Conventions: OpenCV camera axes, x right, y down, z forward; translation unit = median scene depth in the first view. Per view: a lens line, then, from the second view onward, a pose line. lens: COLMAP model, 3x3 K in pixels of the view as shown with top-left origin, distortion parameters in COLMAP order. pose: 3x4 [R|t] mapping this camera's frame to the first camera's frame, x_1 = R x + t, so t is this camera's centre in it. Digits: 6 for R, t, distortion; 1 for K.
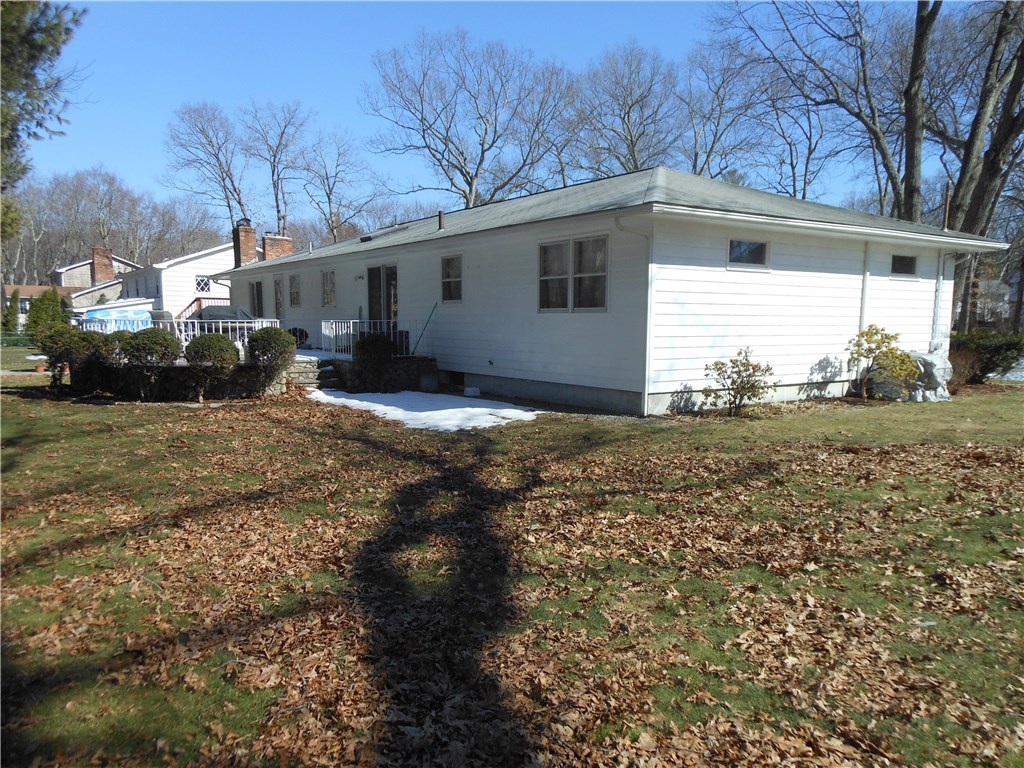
lens RADIAL K [[768.4, 0, 506.9], [0, 768.4, 427.1], [0, 0, 1]] dist [0.124170, 0.000777]
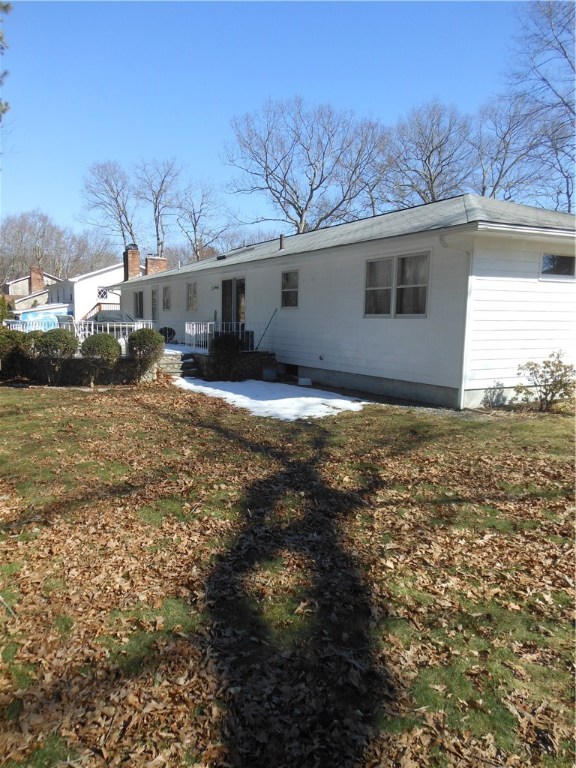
lens RADIAL K [[576.3, 0, 255.5], [0, 576.3, 383.6], [0, 0, 1]] dist [0.124170, 0.000777]
pose [[0.993355, 0.019153, -0.113486, -0.023816], [-0.021963, 0.999481, -0.023565, -0.025015], [0.112975, 0.025901, 0.993260, 0.110418]]
